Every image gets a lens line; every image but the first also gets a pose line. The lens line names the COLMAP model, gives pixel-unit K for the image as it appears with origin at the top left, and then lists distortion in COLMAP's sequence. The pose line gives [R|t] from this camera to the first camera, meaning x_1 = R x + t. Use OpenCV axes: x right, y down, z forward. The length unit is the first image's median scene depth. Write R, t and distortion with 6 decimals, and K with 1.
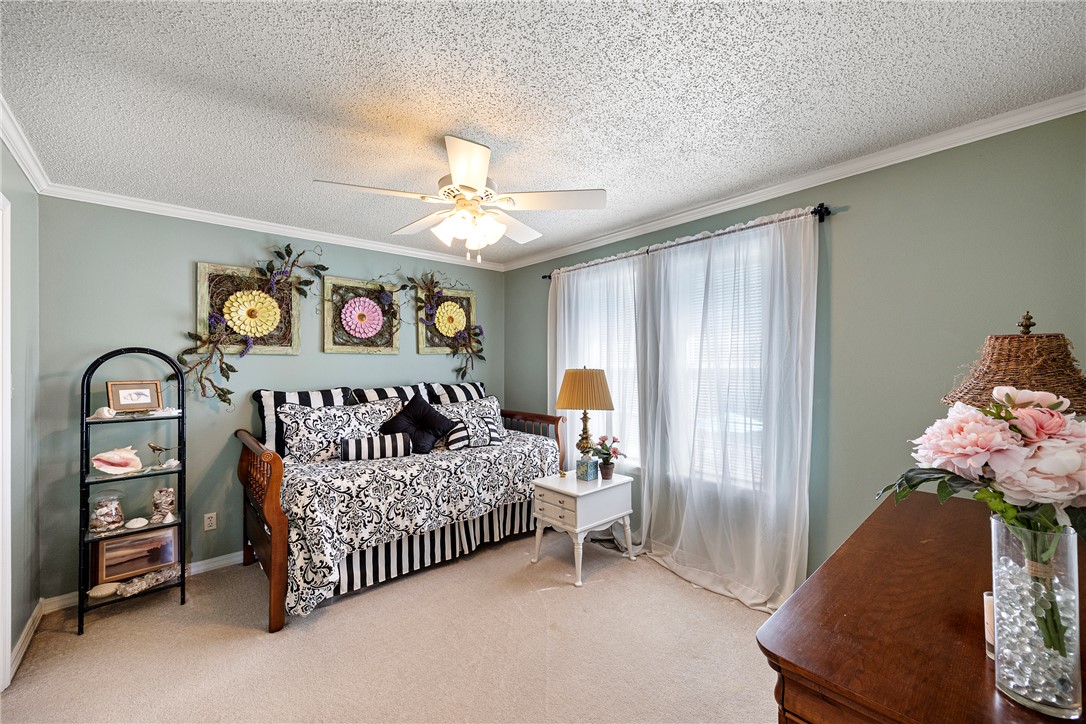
lens RADIAL K [[431.9, 0, 550.3], [0, 431.9, 358.9], [0, 0, 1]] dist [-0.000977, -0.000195]
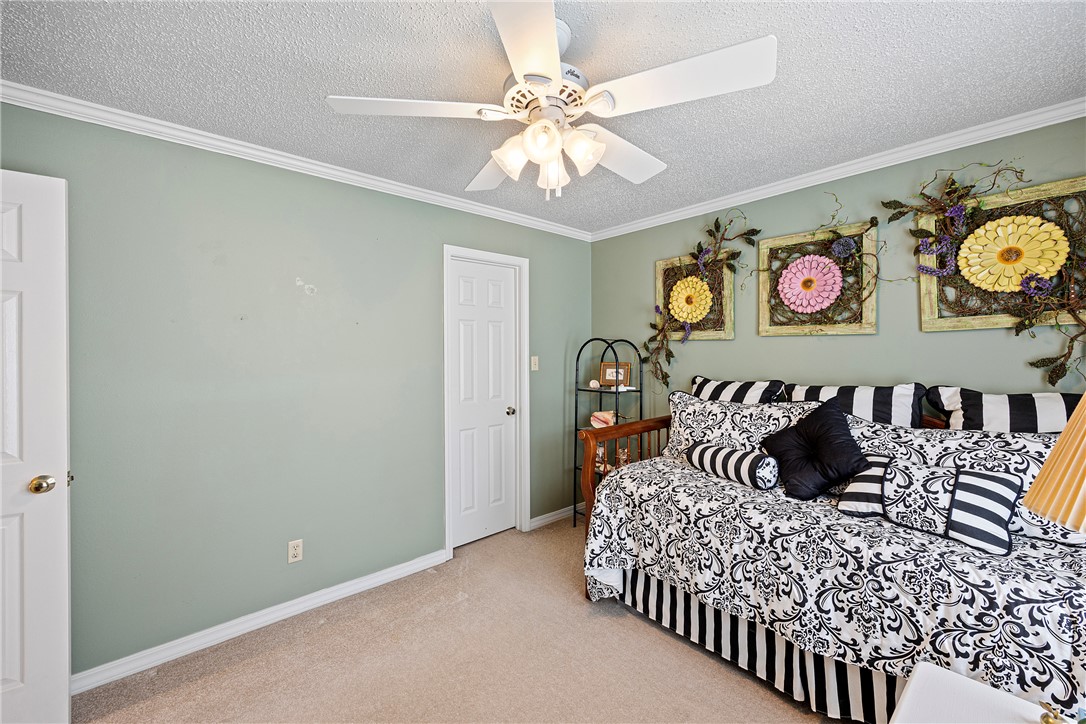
lens RADIAL K [[431.9, 0, 550.3], [0, 431.9, 358.9], [0, 0, 1]] dist [-0.000977, -0.000195]
pose [[0.006314, 0.021105, -0.999757, 0.289654], [0.013449, 0.999685, 0.021188, 0.006119], [0.999890, -0.013580, 0.006028, 0.608856]]
